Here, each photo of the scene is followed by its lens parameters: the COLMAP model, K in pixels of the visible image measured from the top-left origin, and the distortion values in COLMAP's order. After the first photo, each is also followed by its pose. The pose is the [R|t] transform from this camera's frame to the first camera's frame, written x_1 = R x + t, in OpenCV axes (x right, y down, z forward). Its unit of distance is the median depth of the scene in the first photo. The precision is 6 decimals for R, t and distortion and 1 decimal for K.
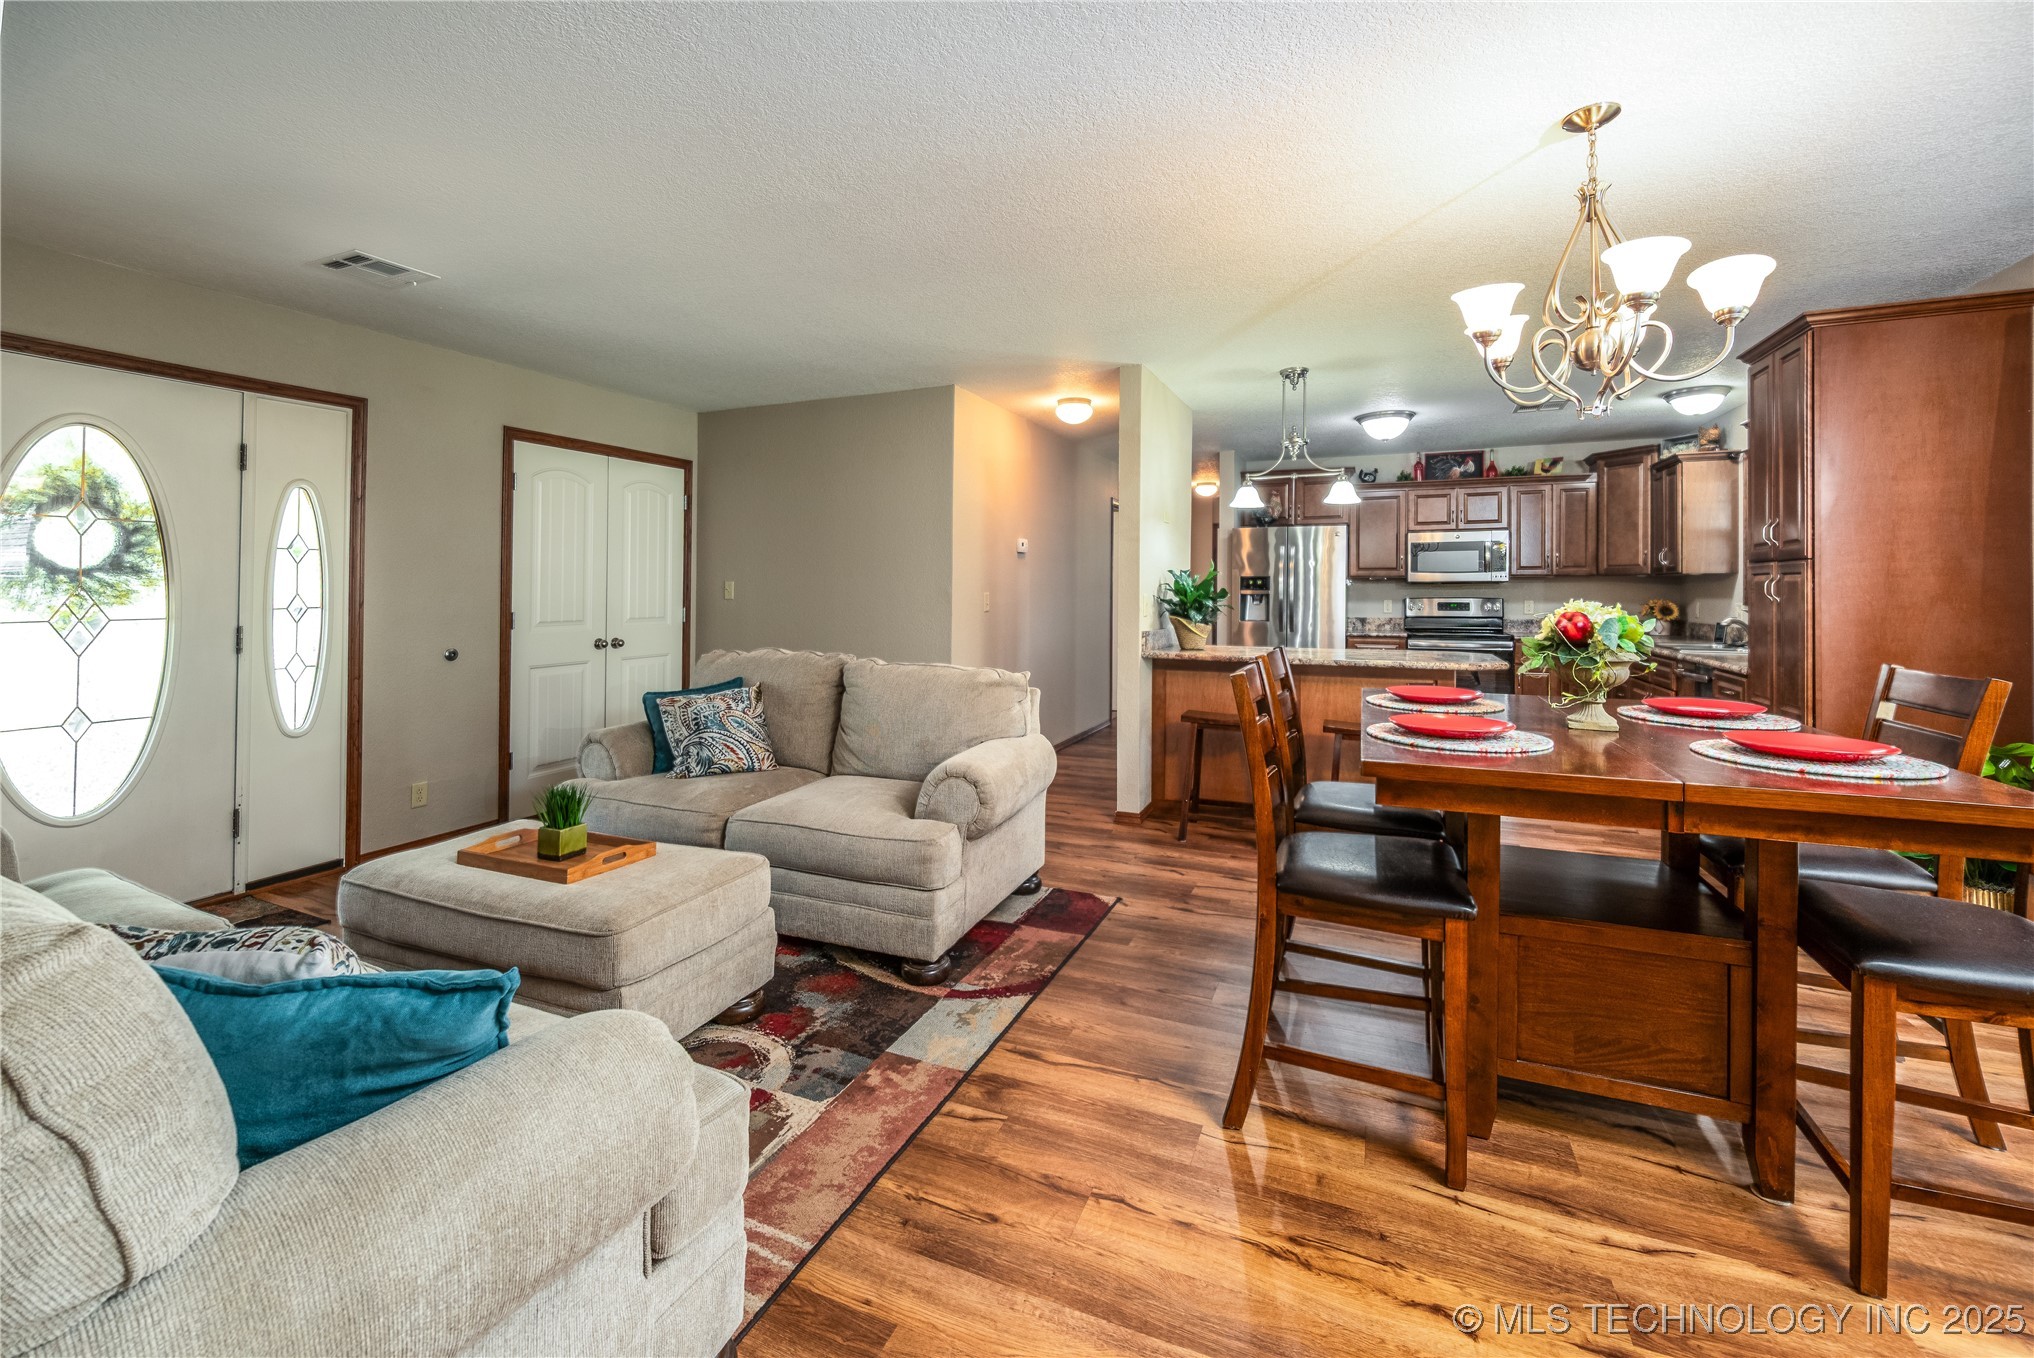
lens RADIAL K [[816.7, 0, 1045.5], [0, 816.7, 547.5], [0, 0, 1]] dist [0.000984, -0.000891]
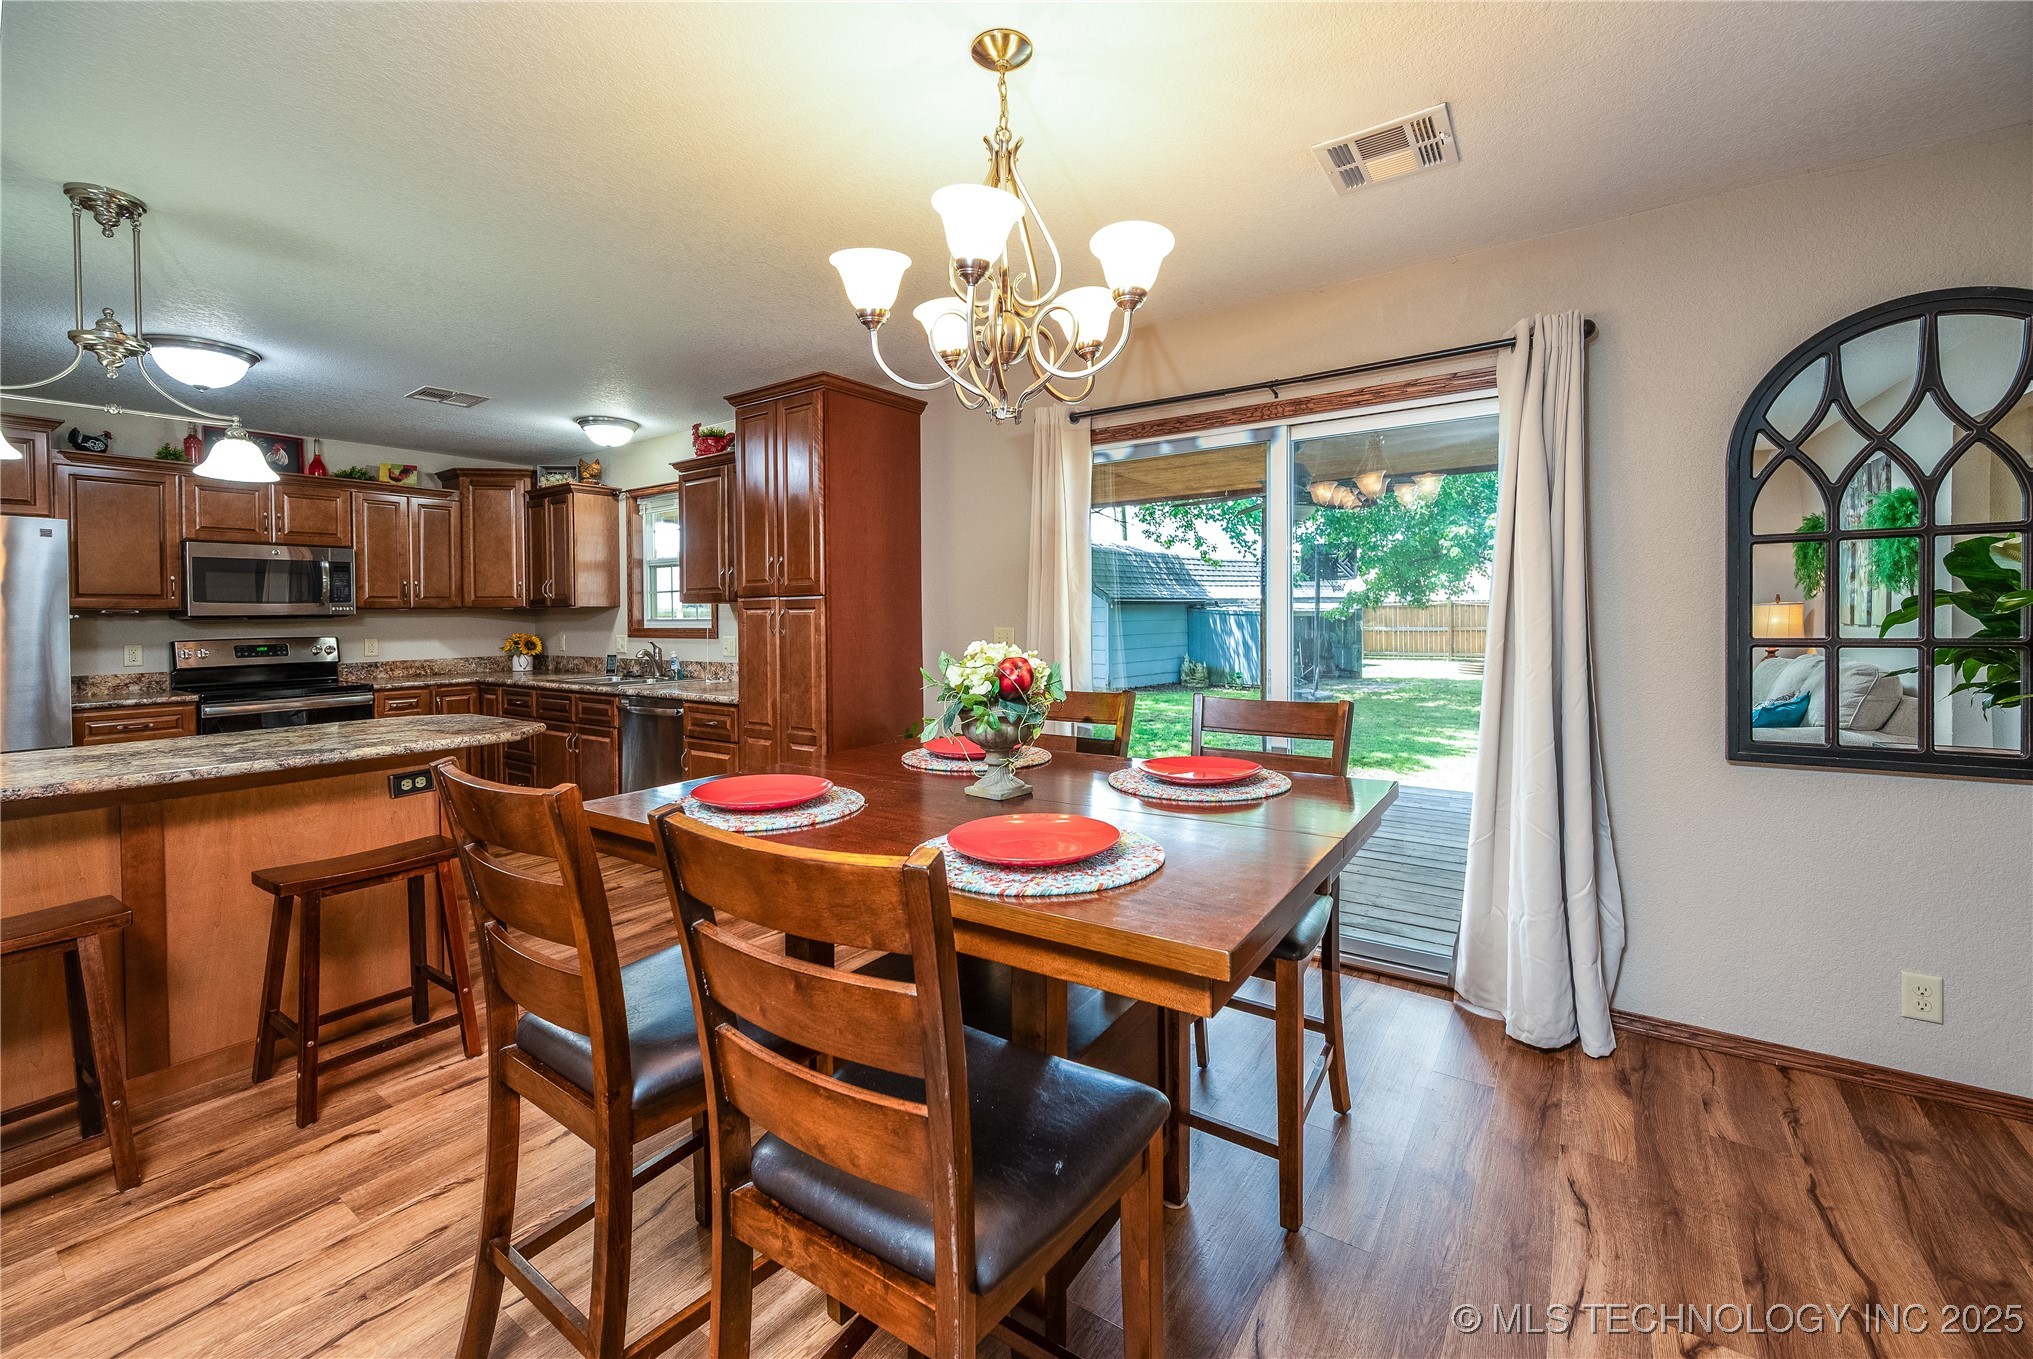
lens RADIAL K [[816.3, 0, 1015.3], [0, 816.3, 635.5], [0, 0, 1]] dist [0.000984, -0.000891]
pose [[0.218954, -0.025585, 0.975400, -0.046298], [-0.036942, 0.998722, 0.034489, 0.010174], [-0.975036, -0.043584, 0.217729, 0.215830]]
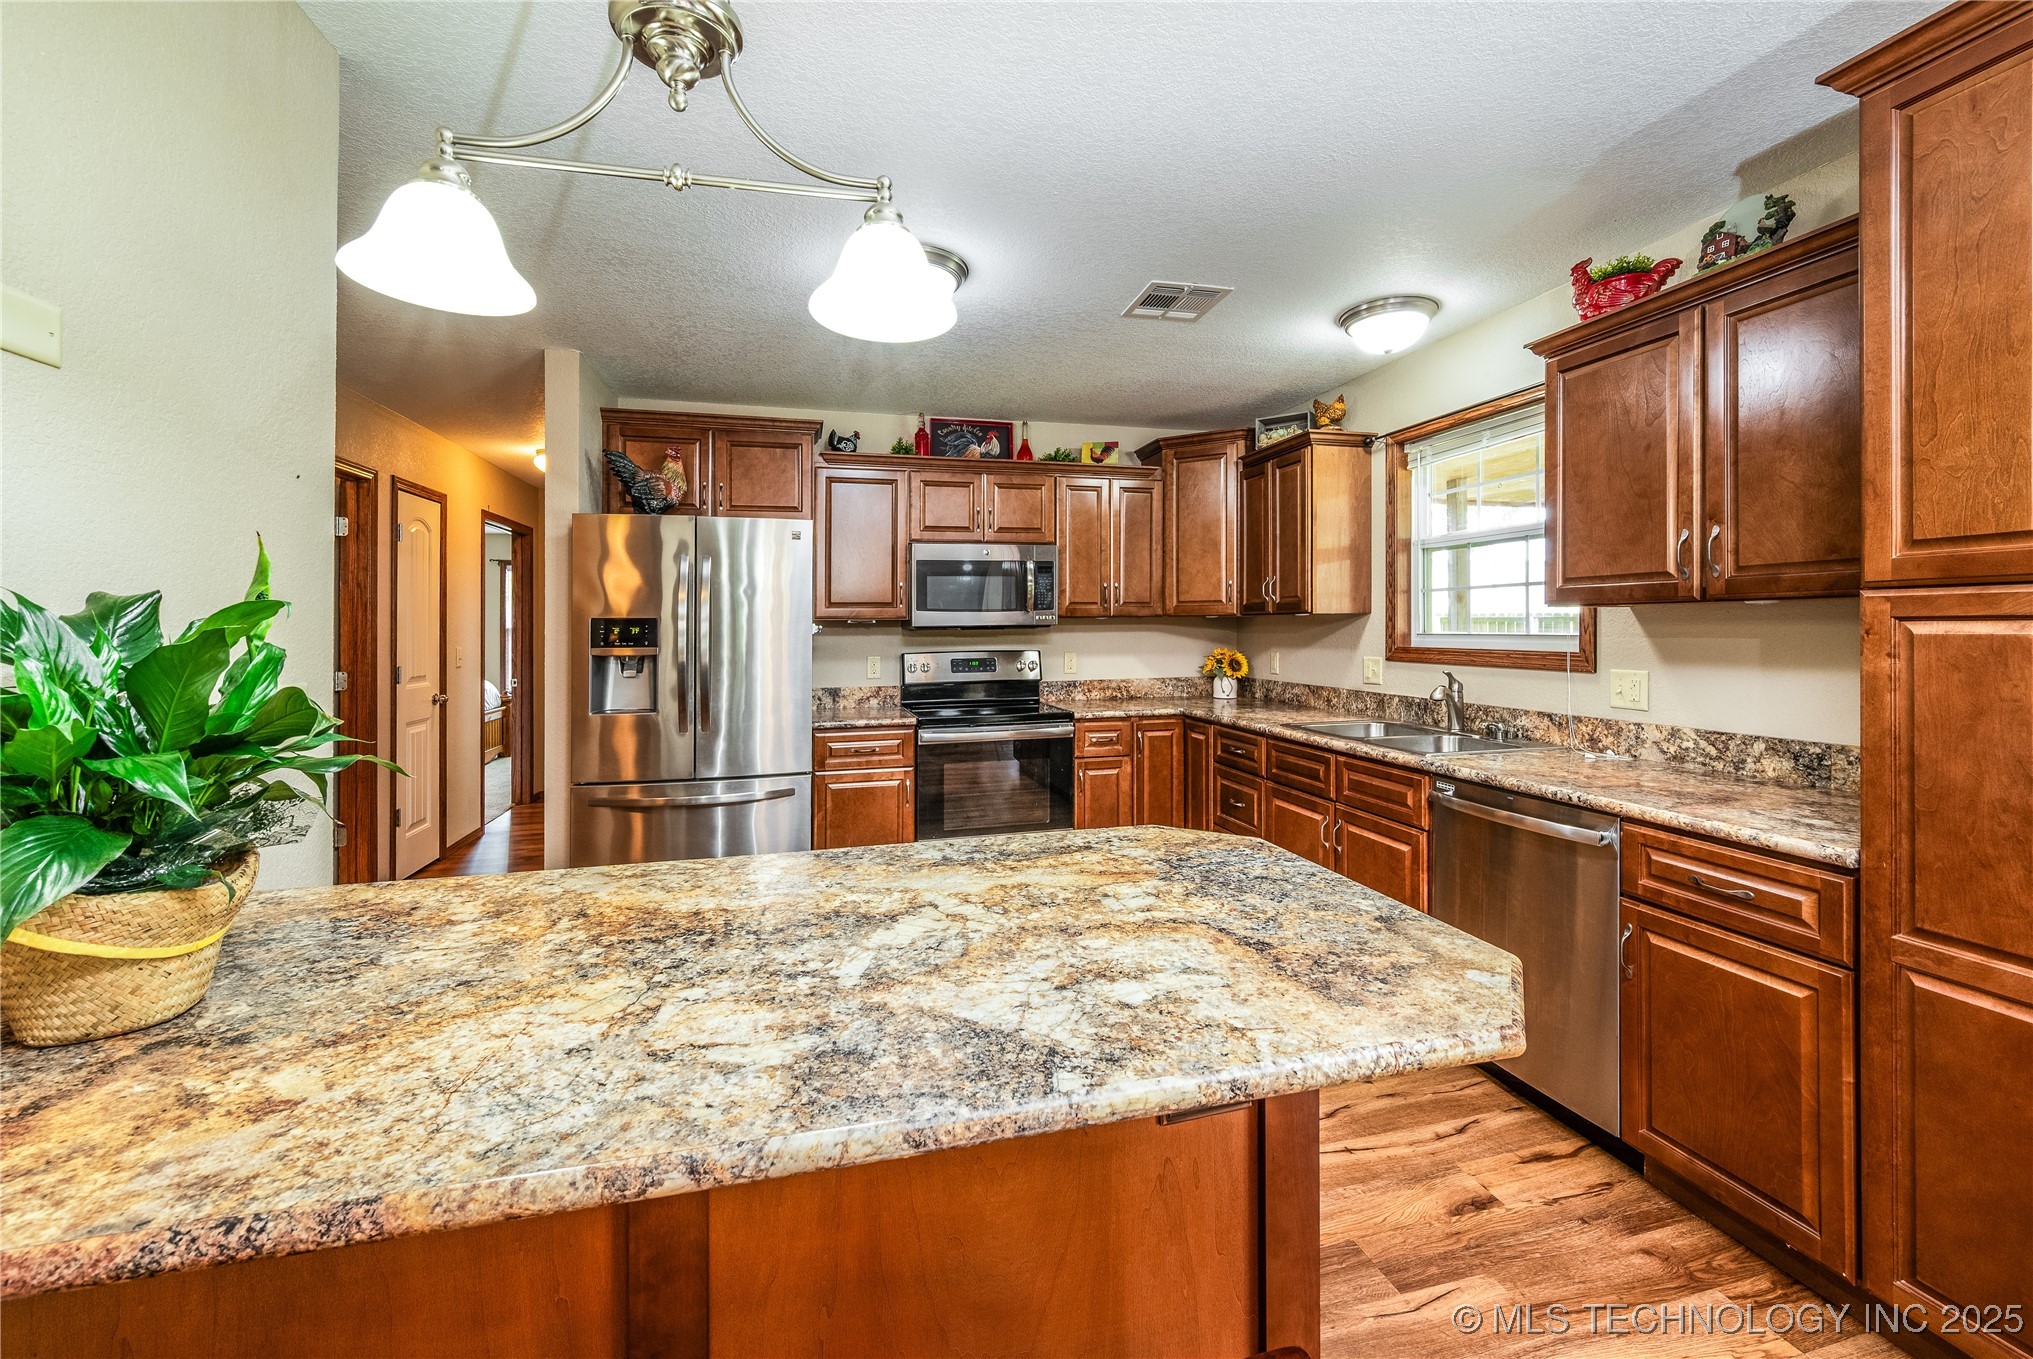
lens RADIAL K [[816.3, 0, 1030.3], [0, 816.3, 670.0], [0, 0, 1]] dist [0.000984, -0.000891]
pose [[0.795273, -0.037367, 0.605099, 0.156913], [-0.022601, 0.995578, 0.091184, 0.017321], [-0.605830, -0.086192, 0.790911, 0.485498]]
